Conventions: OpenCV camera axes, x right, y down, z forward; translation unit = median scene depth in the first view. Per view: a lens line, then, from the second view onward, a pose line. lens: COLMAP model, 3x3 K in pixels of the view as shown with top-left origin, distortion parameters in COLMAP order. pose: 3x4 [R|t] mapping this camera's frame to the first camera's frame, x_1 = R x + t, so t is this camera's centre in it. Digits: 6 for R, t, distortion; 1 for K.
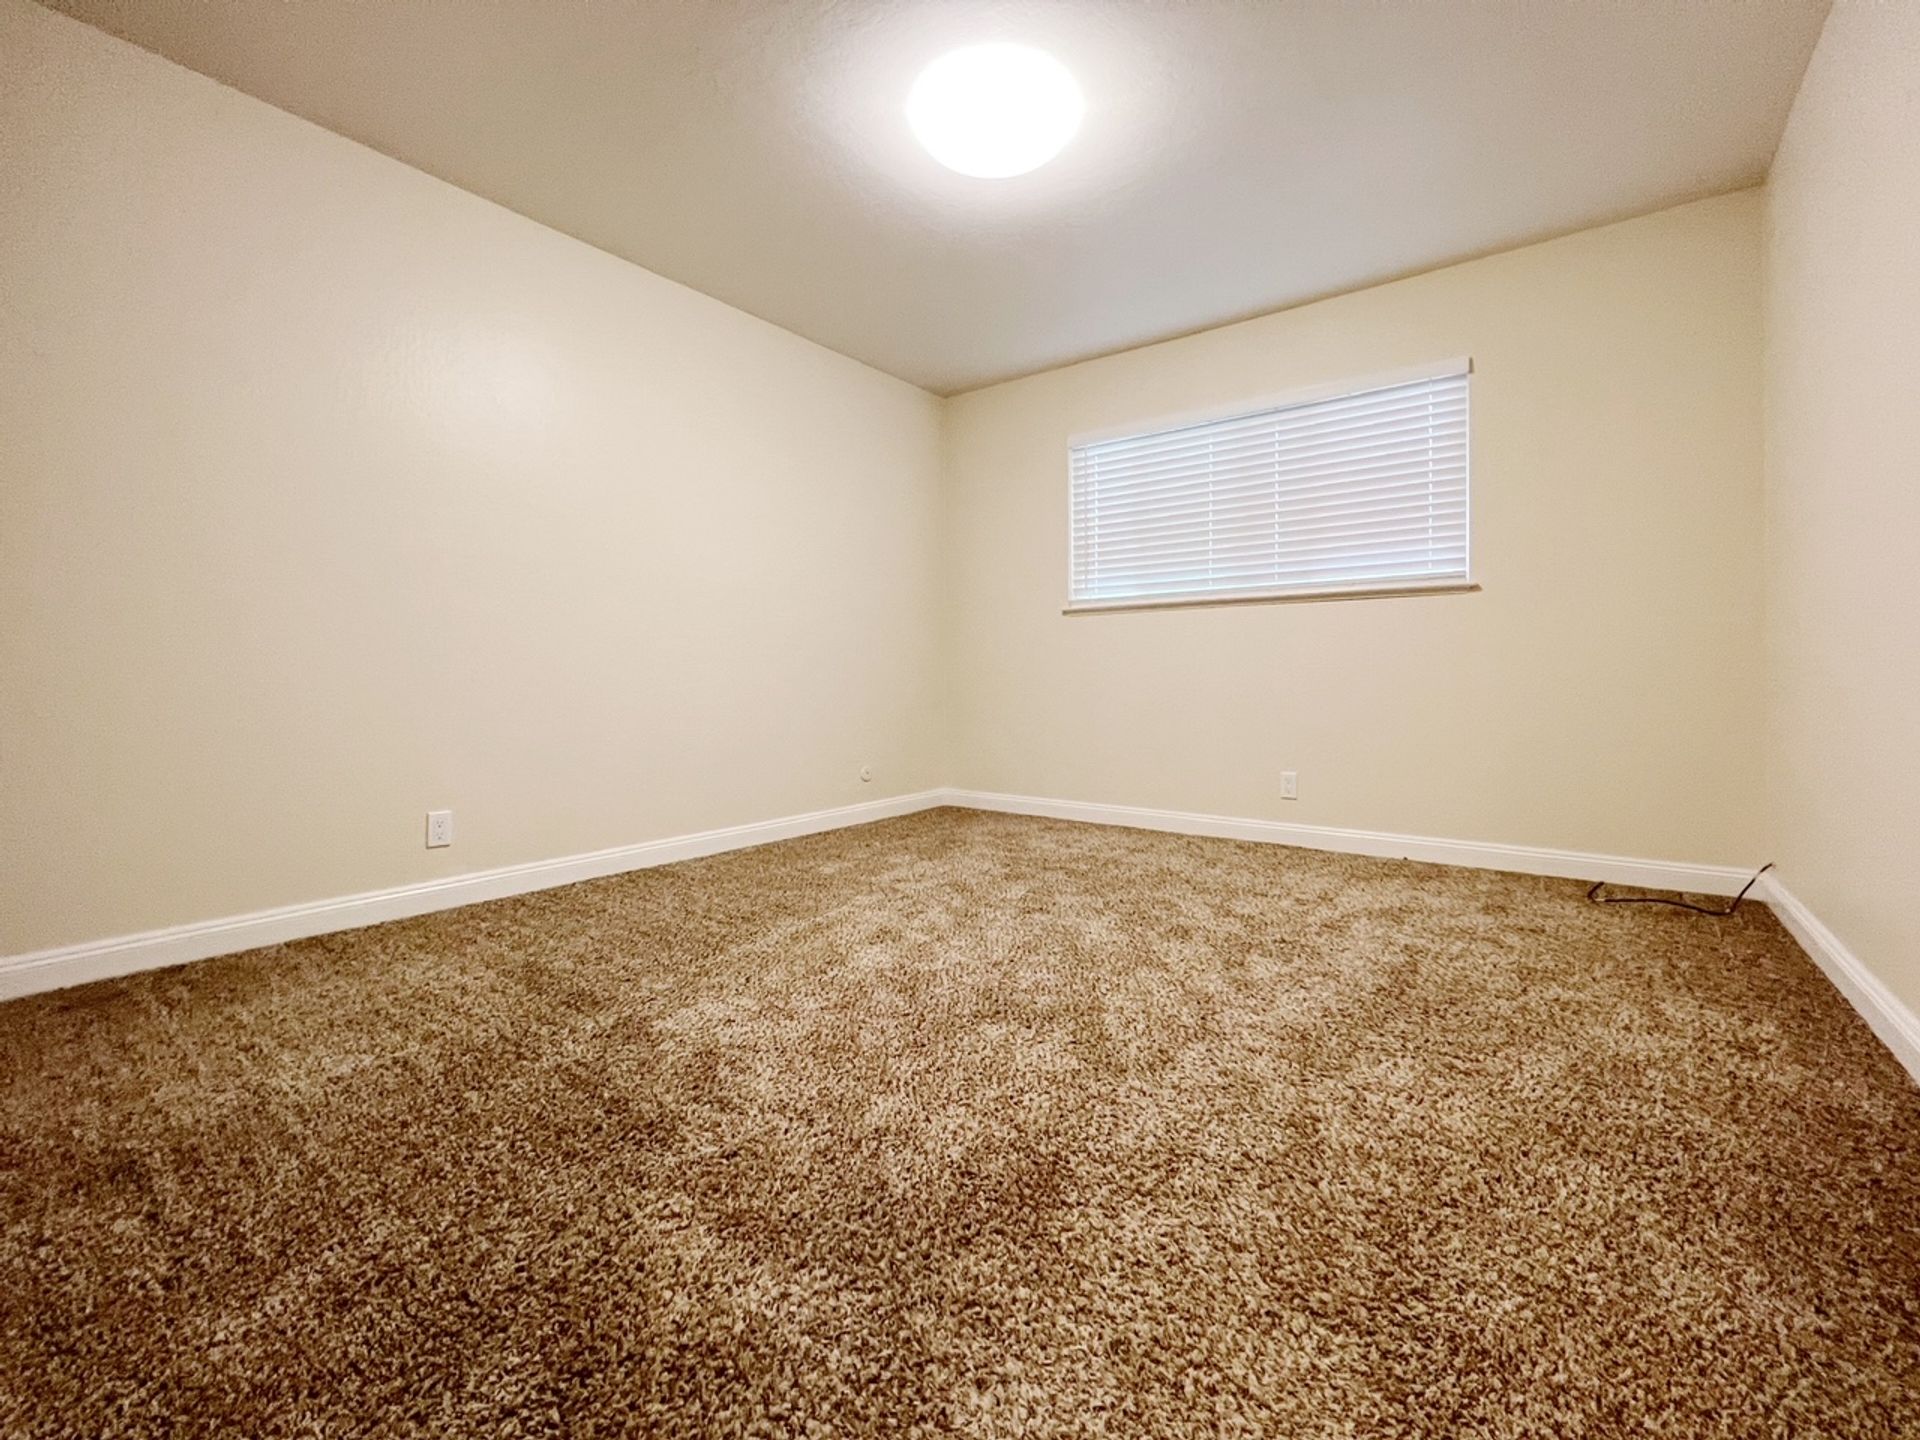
lens RADIAL K [[796.6, 0, 983.8], [0, 796.6, 676.6], [0, 0, 1]] dist [-0.004805, 0.001291]
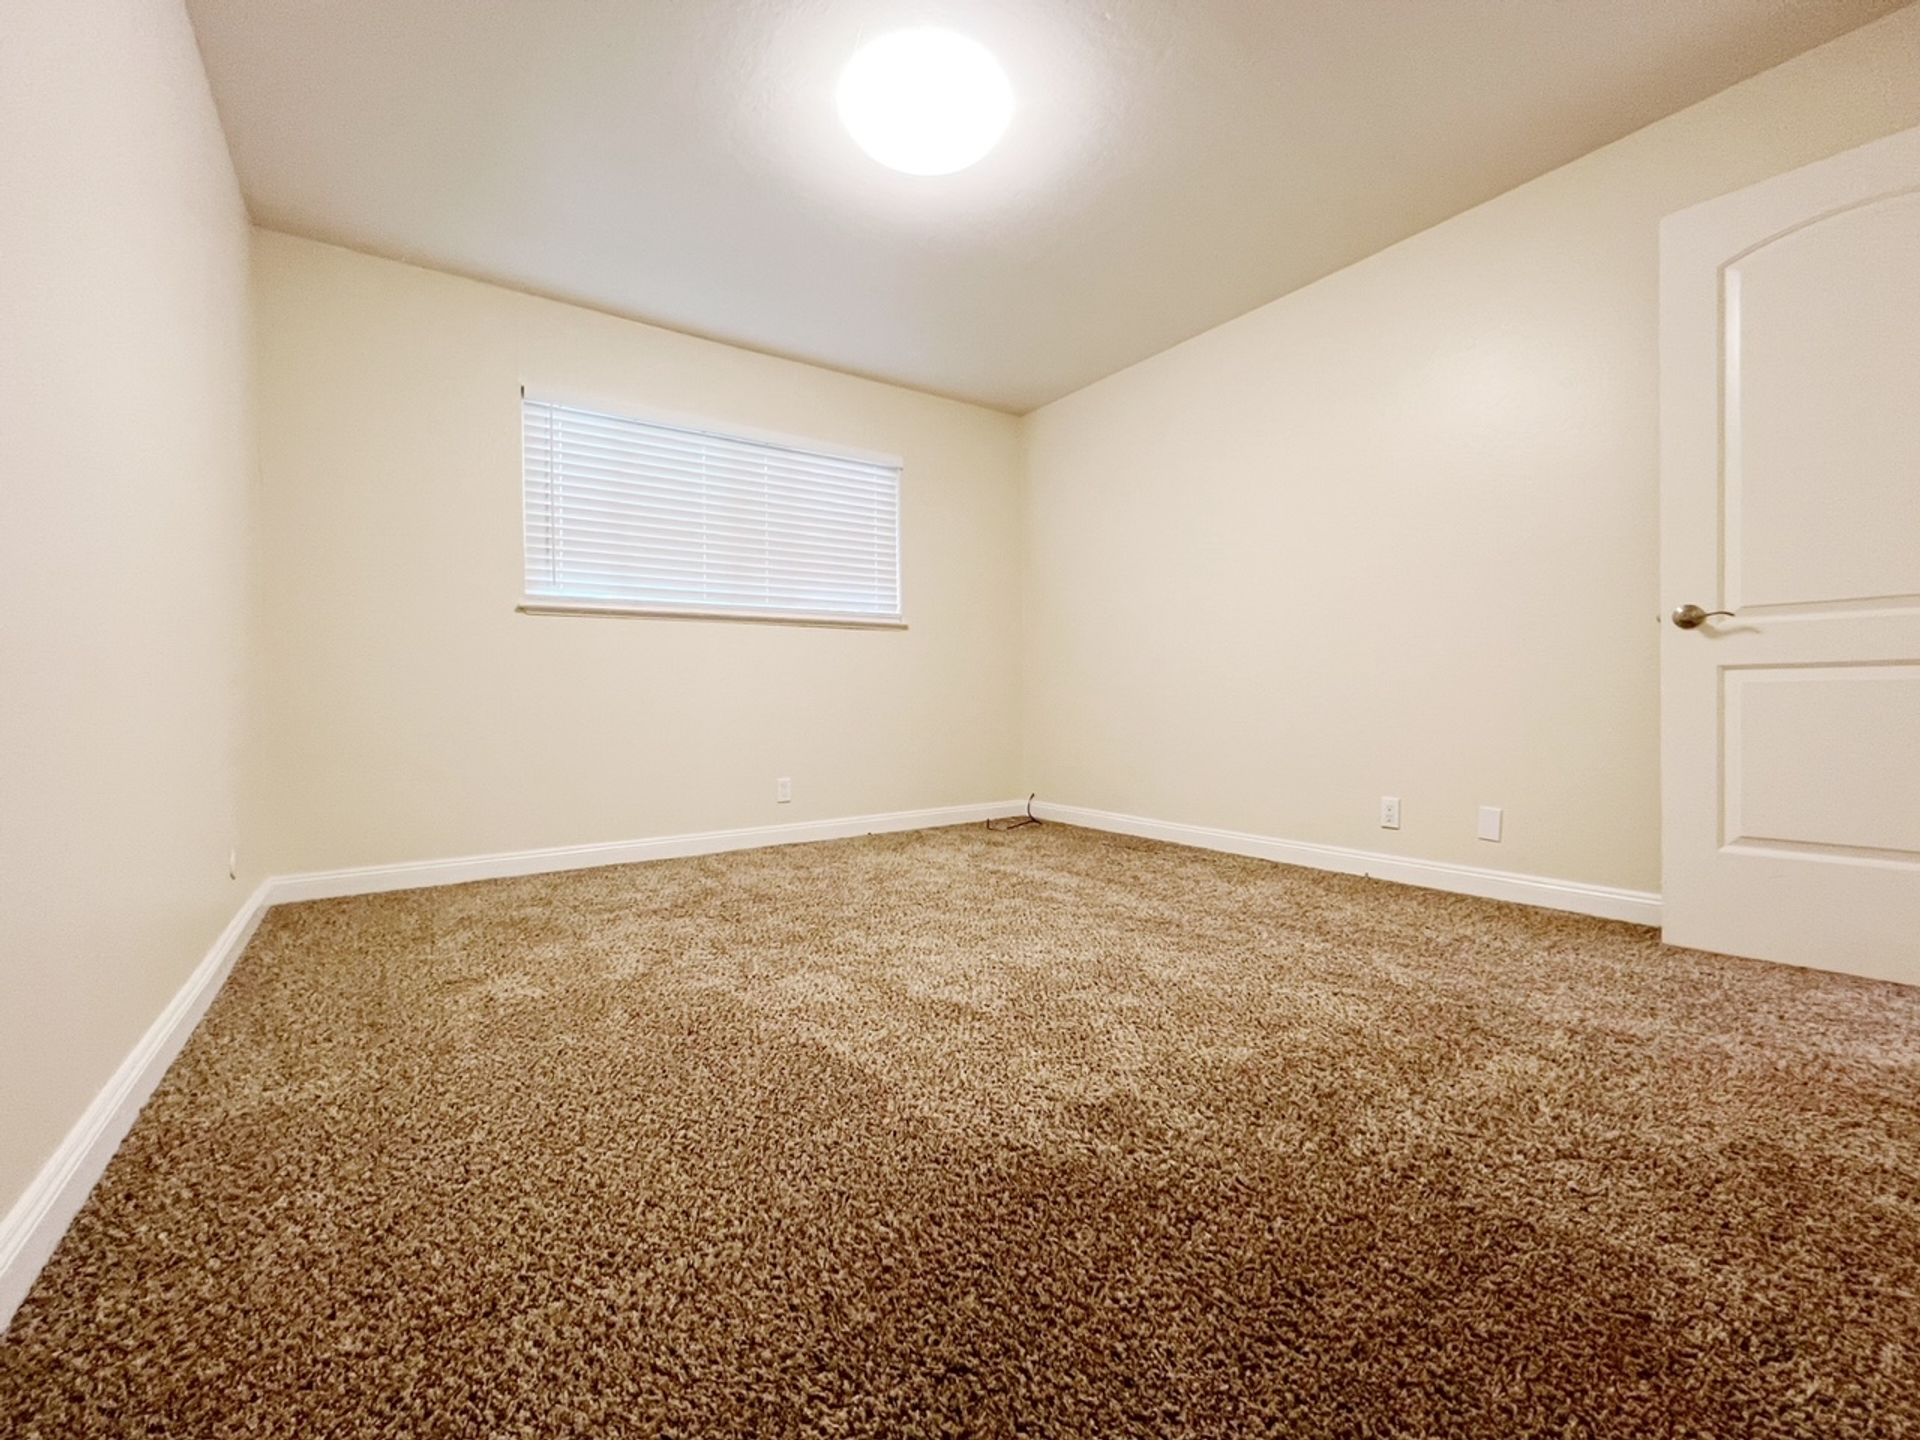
lens RADIAL K [[796.6, 0, 966.8], [0, 796.6, 704.6], [0, 0, 1]] dist [-0.004805, 0.001291]
pose [[0.327488, -0.009783, 0.944805, -0.882064], [0.003423, 0.999952, 0.009168, 0.012770], [-0.944849, 0.000231, 0.327505, 0.605992]]
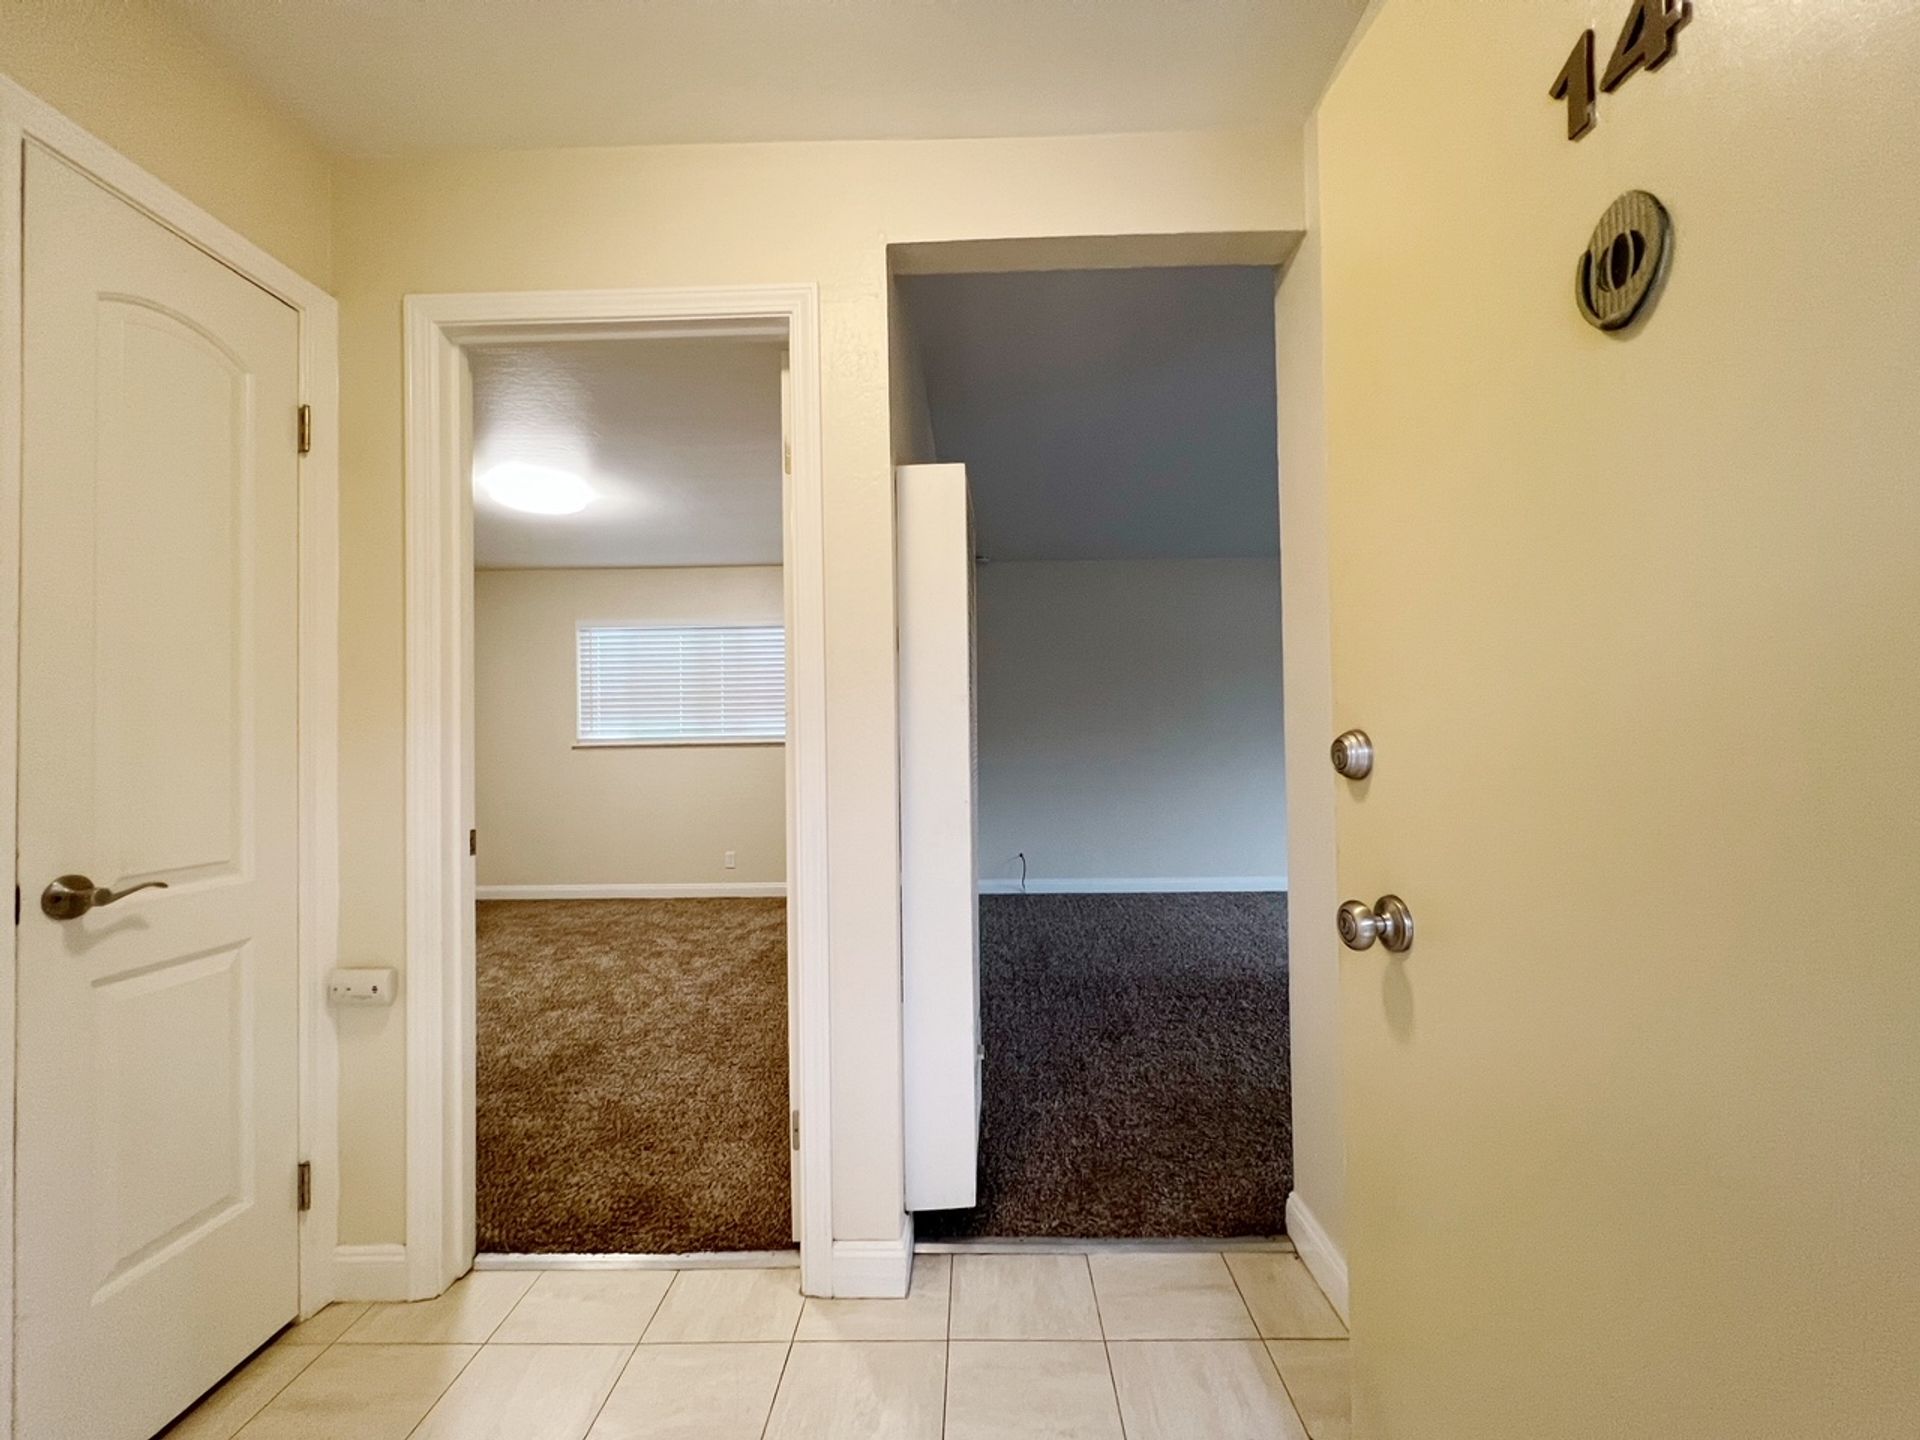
lens RADIAL K [[796.6, 0, 968.6], [0, 796.6, 708.9], [0, 0, 1]] dist [-0.004805, 0.001291]
pose [[0.829649, -0.000025, 0.558286, -0.183218], [0.015680, 0.999607, -0.023255, -0.192442], [-0.558066, 0.028047, 0.829323, -0.956573]]
